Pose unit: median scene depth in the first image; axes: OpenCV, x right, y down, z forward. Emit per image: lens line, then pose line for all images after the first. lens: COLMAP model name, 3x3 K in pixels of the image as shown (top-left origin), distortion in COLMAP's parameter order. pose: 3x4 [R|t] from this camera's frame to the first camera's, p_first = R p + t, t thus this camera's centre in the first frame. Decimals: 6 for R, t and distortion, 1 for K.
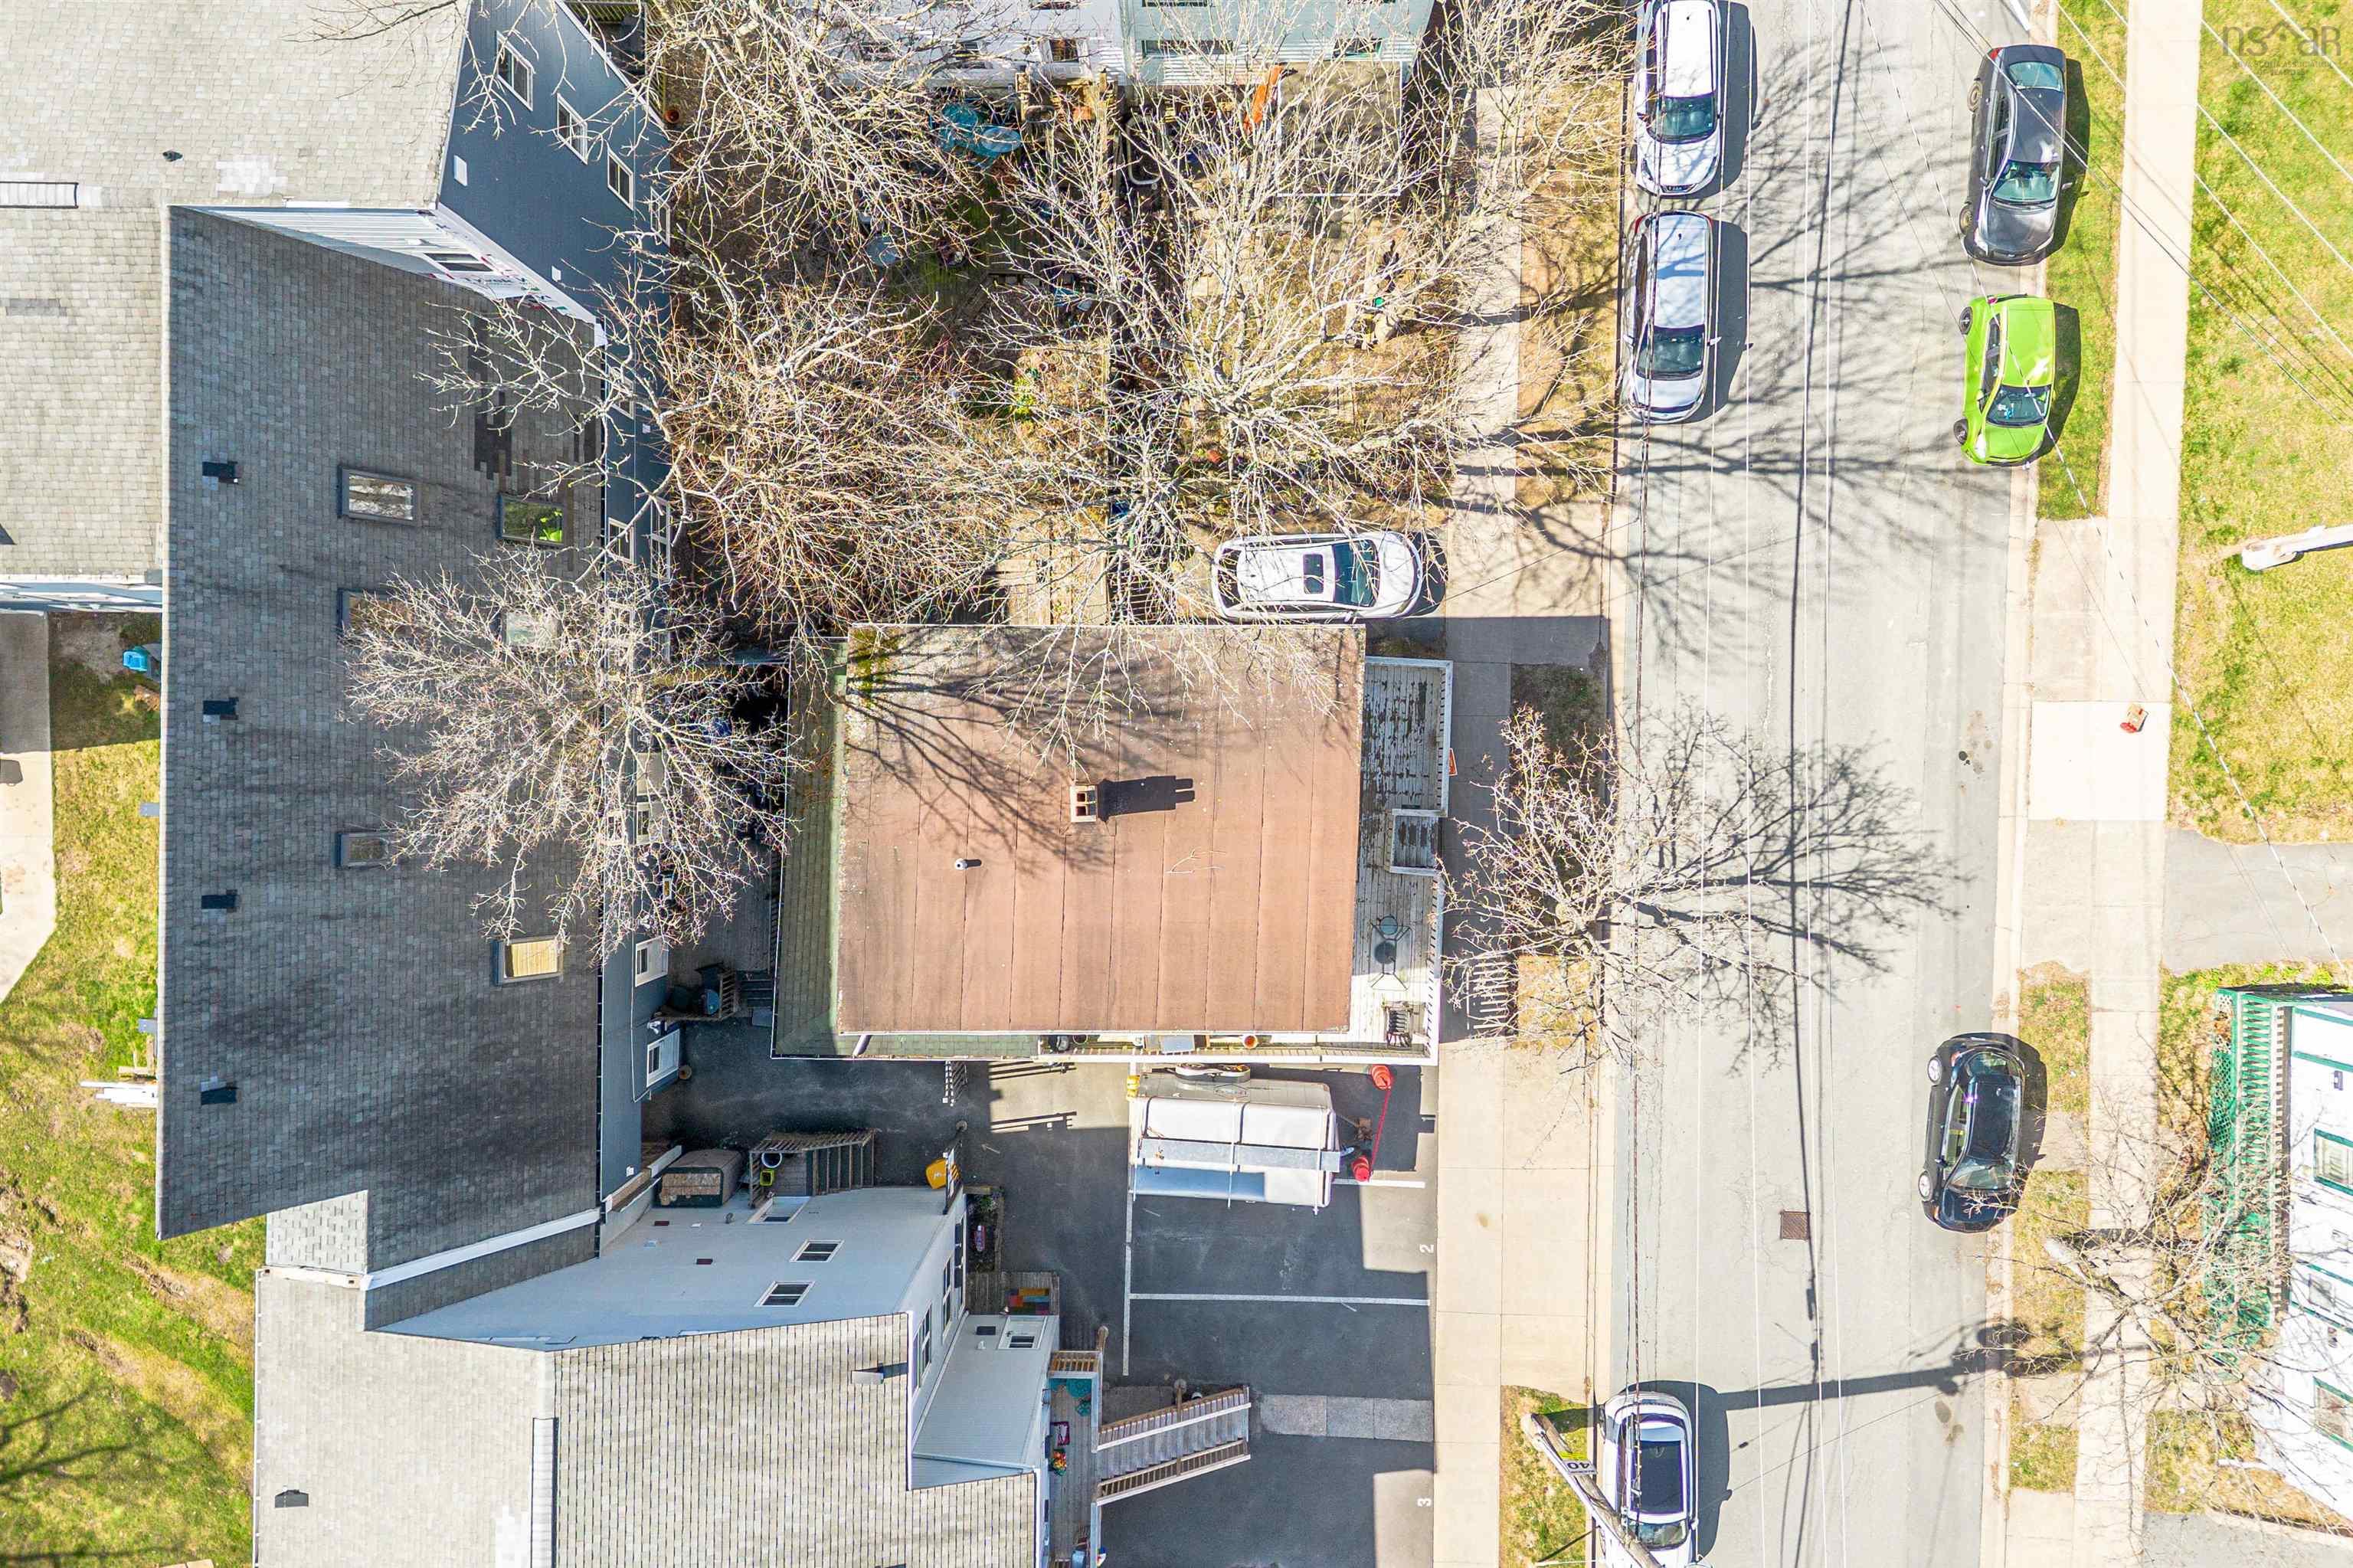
lens RADIAL K [[1645.6, 0, 1184.4], [0, 1645.6, 767.5], [0, 0, 1]] dist [0.099098, -0.095123]
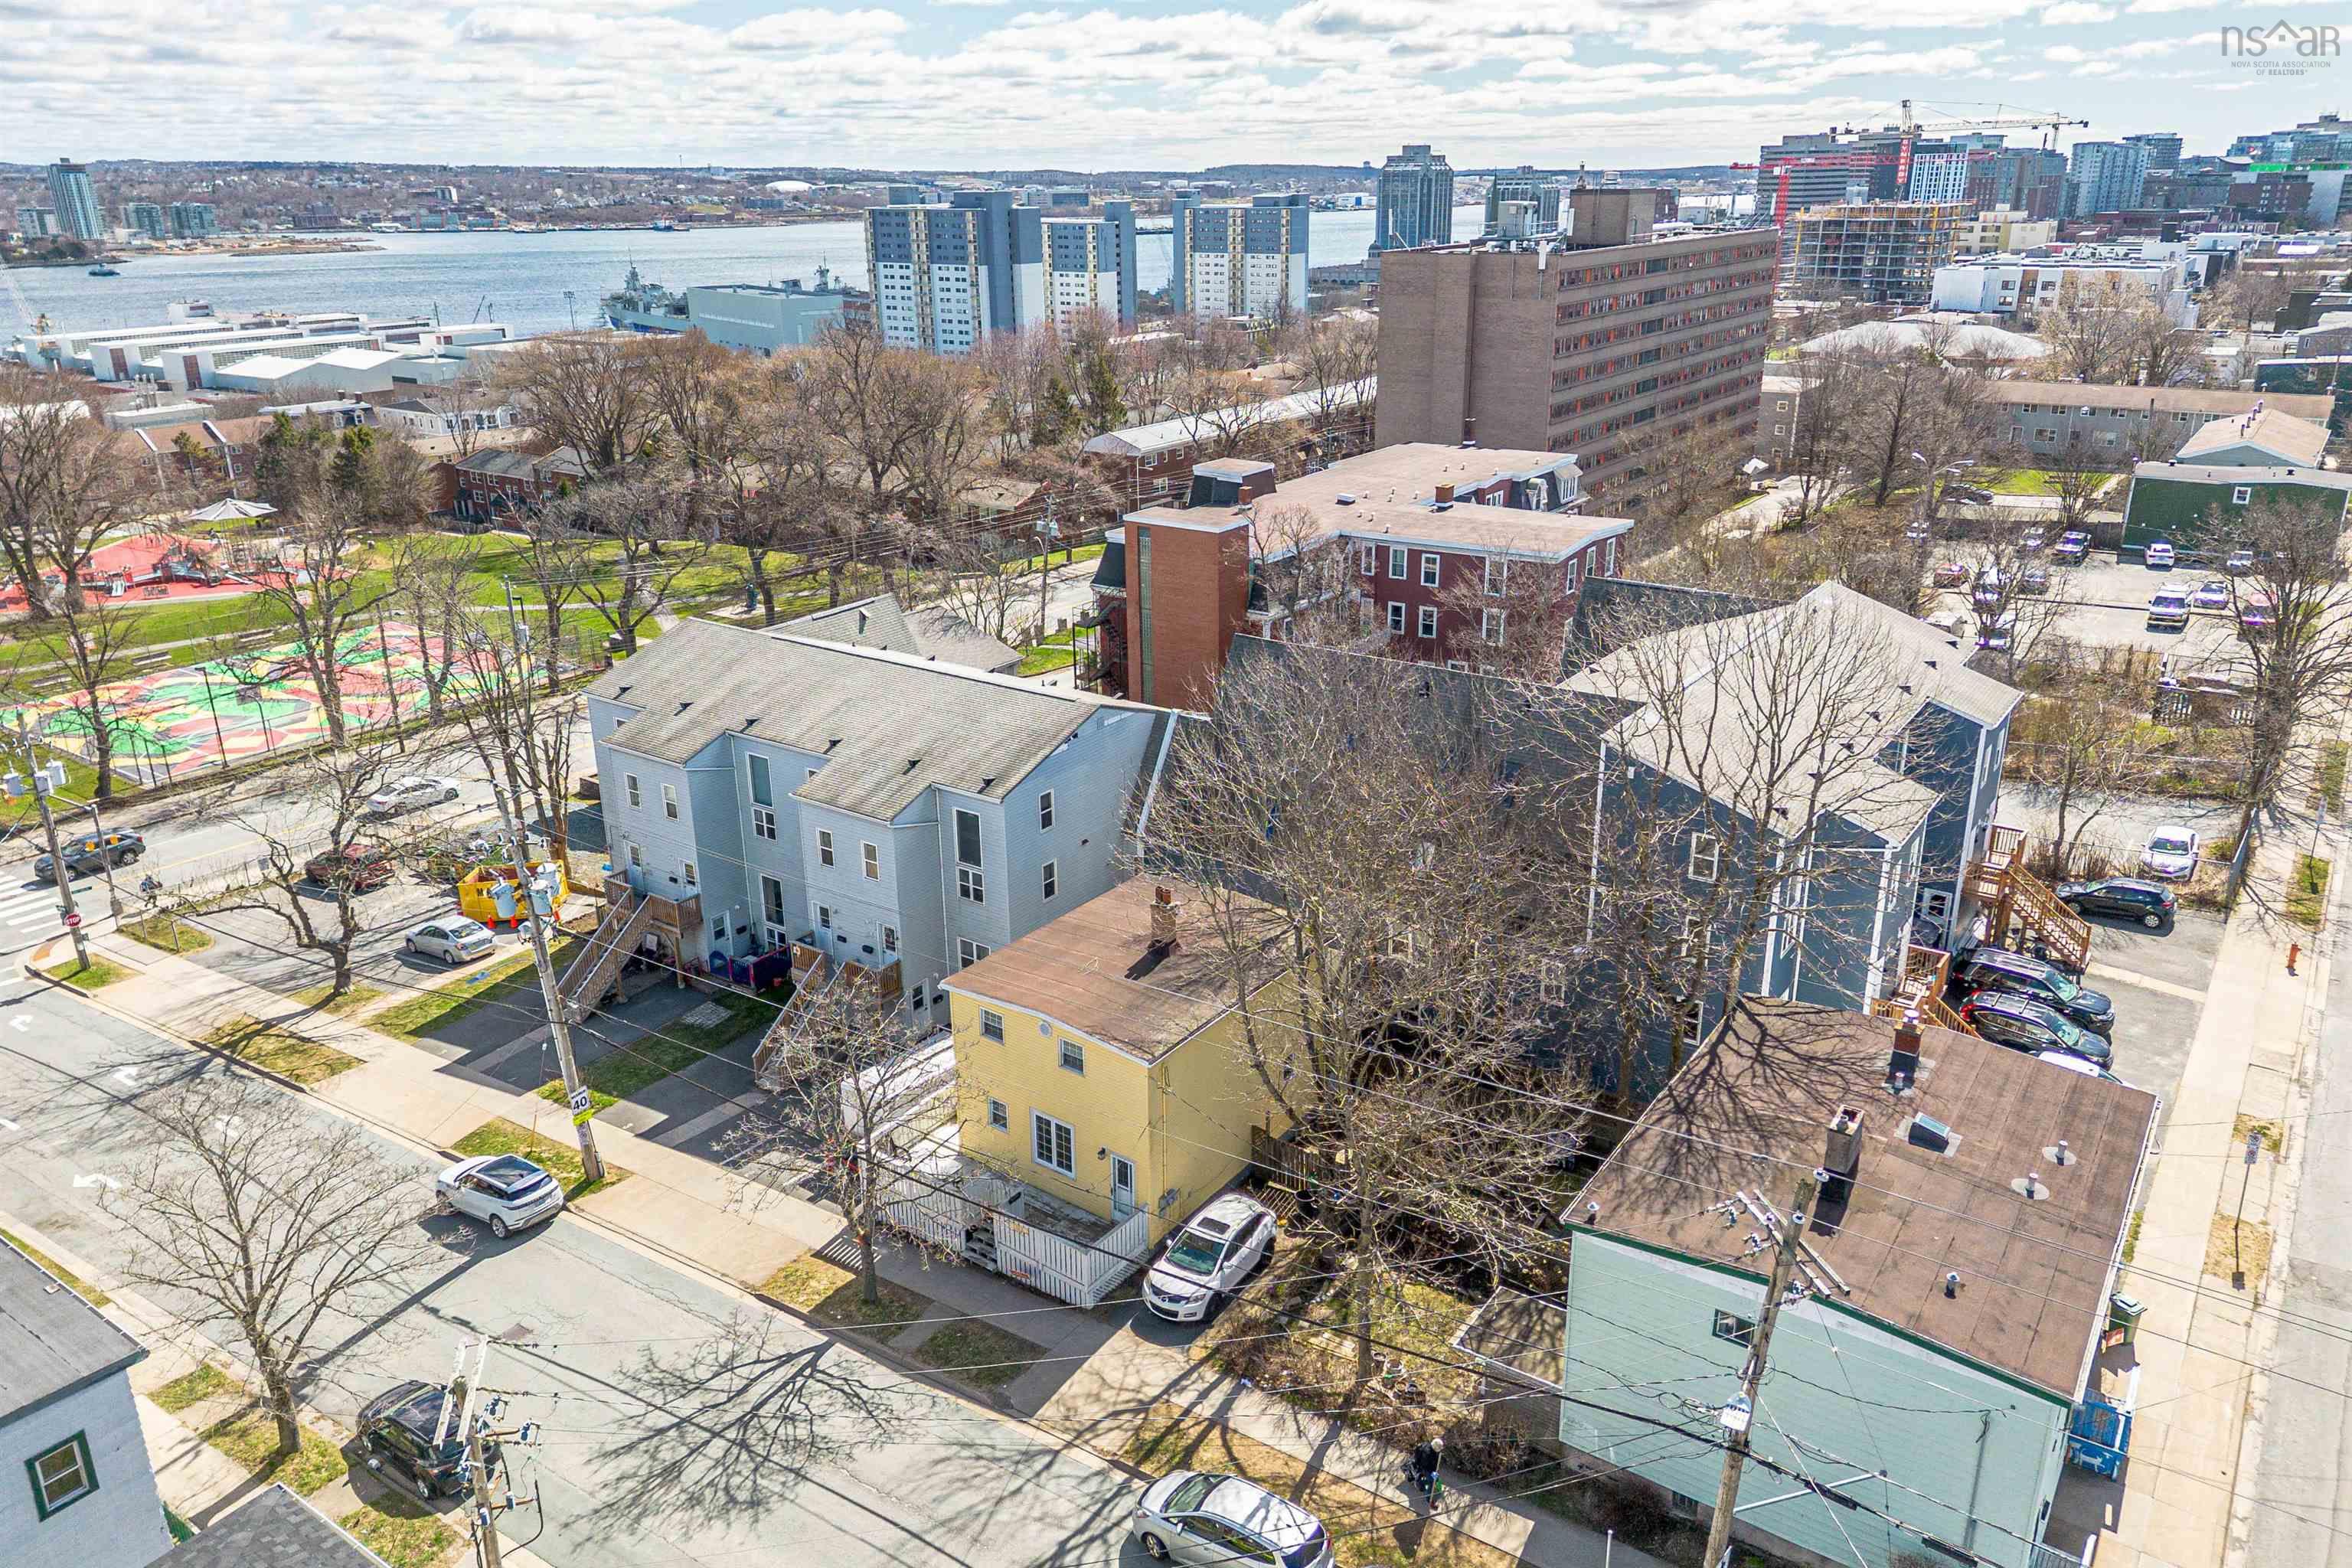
lens RADIAL K [[1663.3, 0, 1184.0], [0, 1663.3, 773.9], [0, 0, 1]] dist [0.098854, -0.093050]
pose [[-0.574858, 0.285580, -0.766800, 0.904812], [-0.818181, -0.188149, 0.543305, -0.679151], [0.010884, 0.939704, 0.341815, 0.250711]]
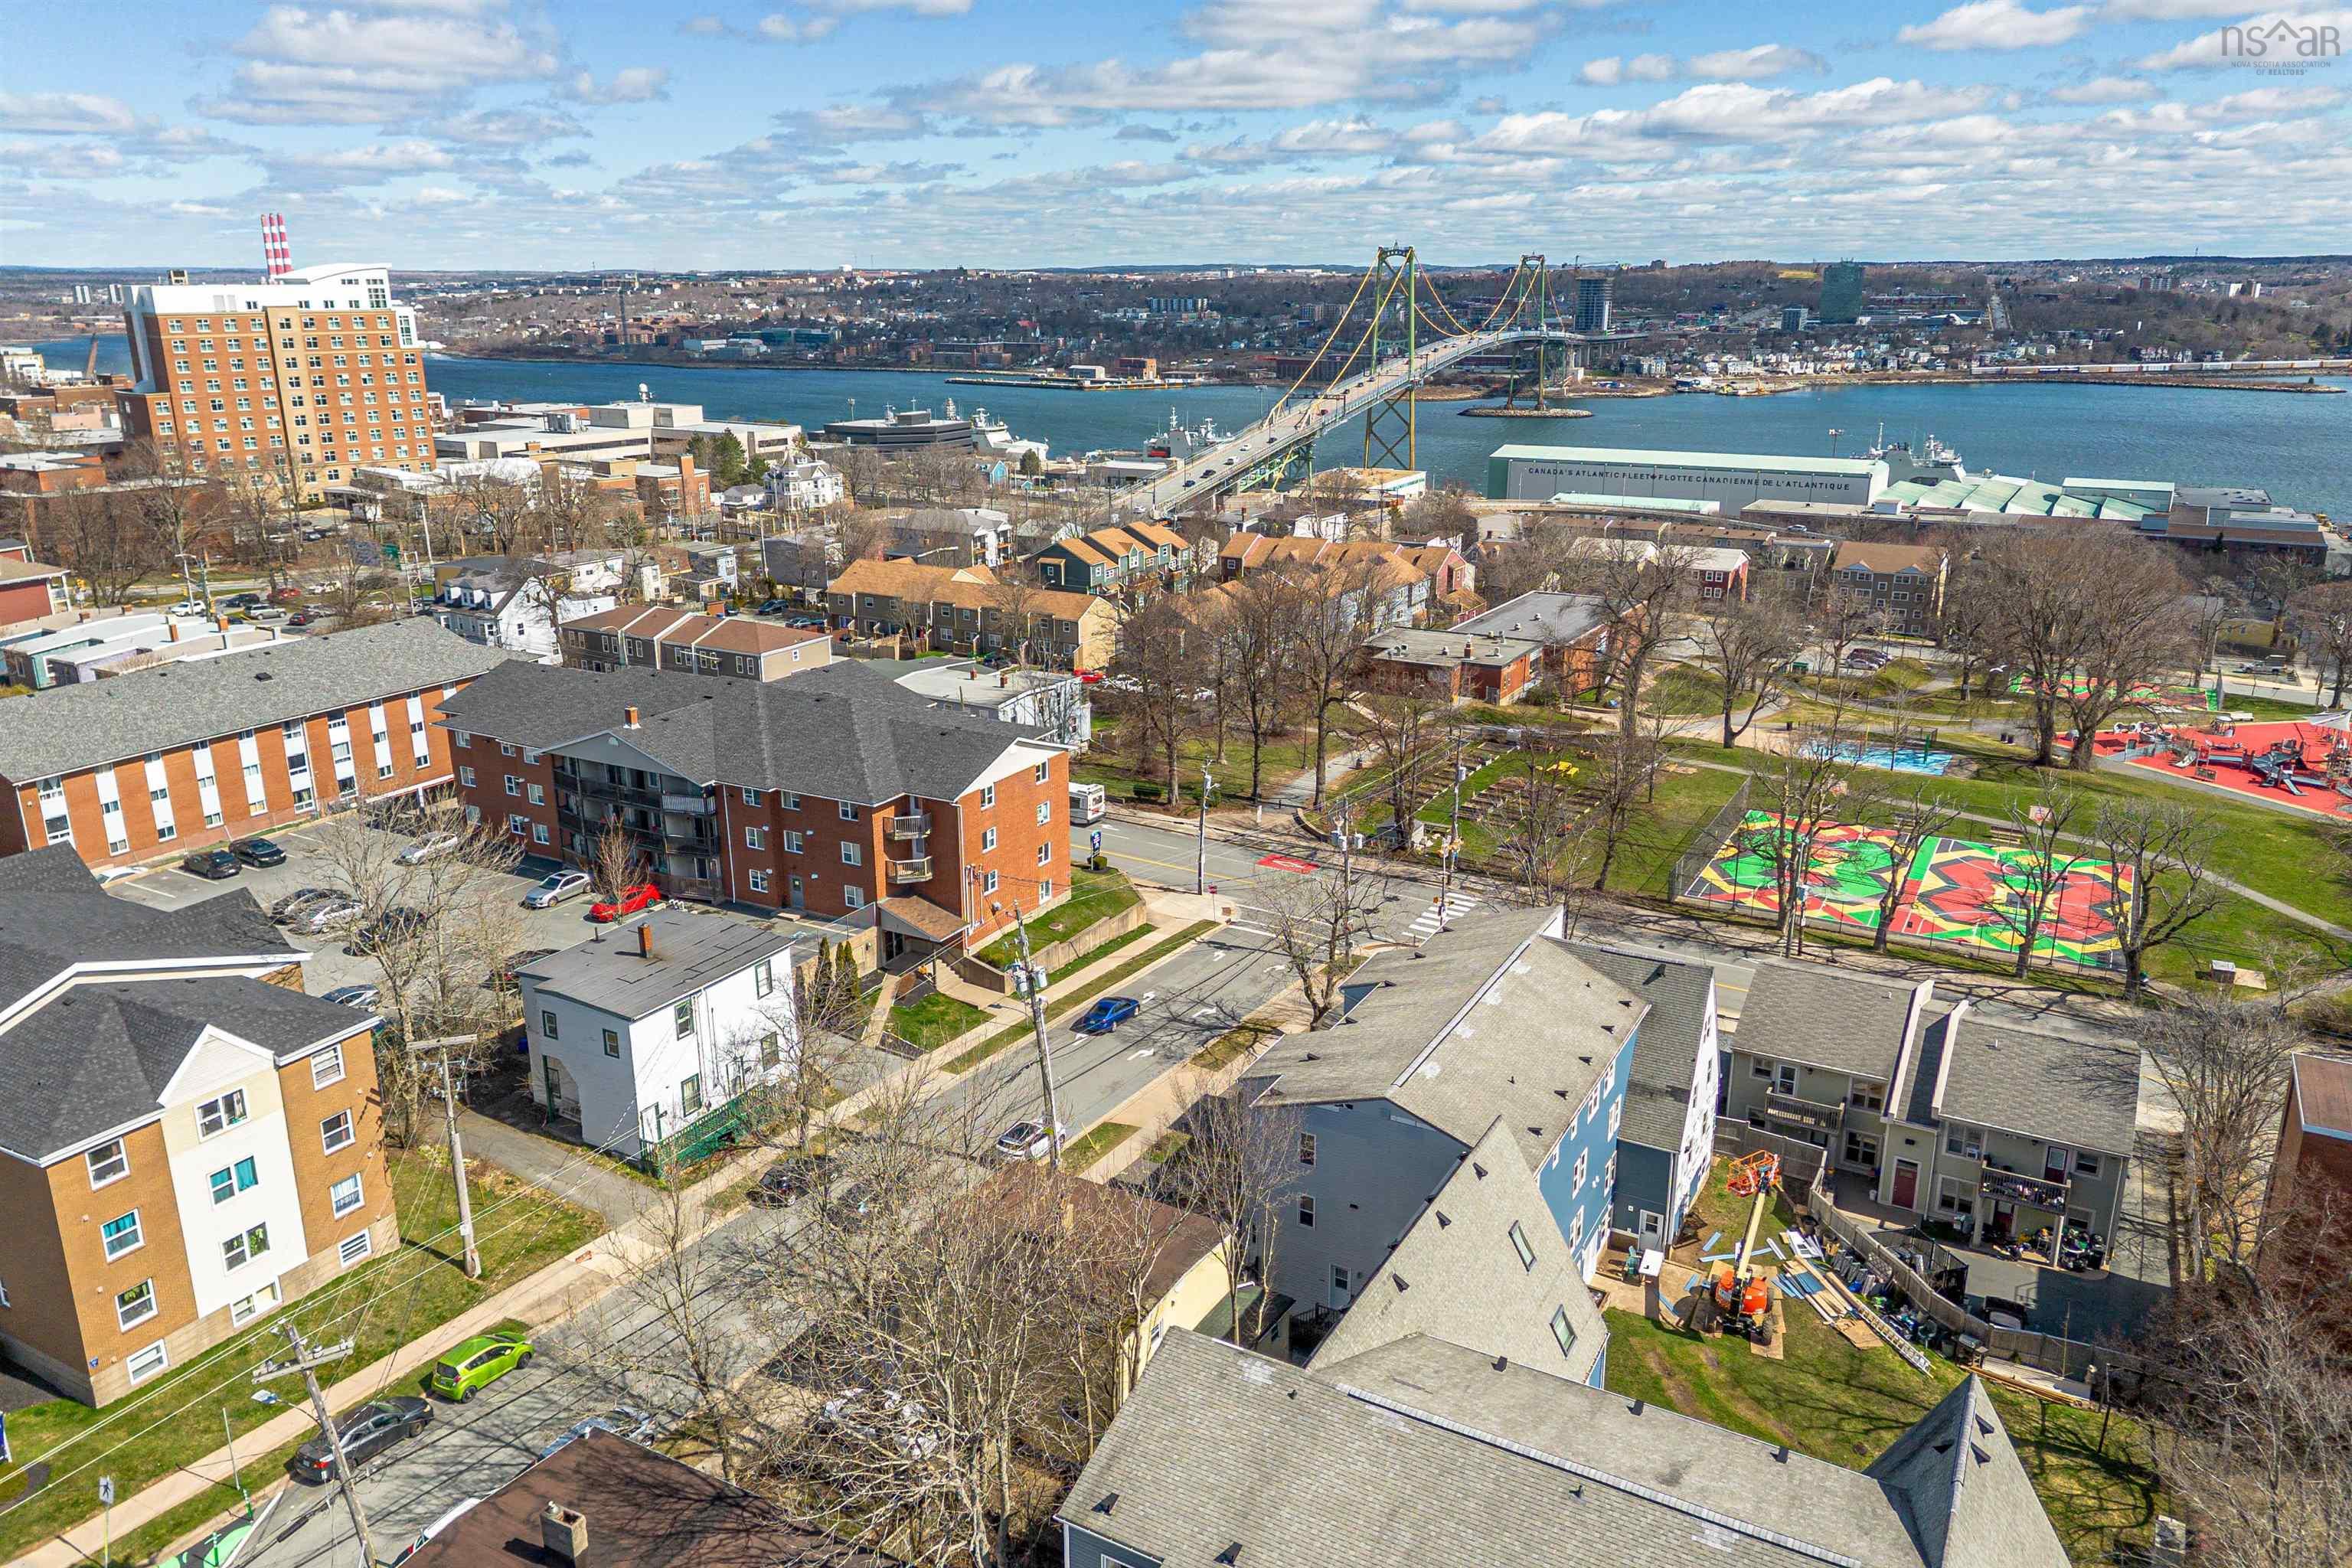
lens RADIAL K [[1658.7, 0, 1185.4], [0, 1658.7, 756.0], [0, 0, 1]] dist [0.095187, -0.100666]
pose [[-0.873975, -0.130839, 0.468027, -0.837079], [0.485913, -0.250270, 0.837409, -1.142468], [0.007567, 0.959295, 0.282306, -0.067033]]
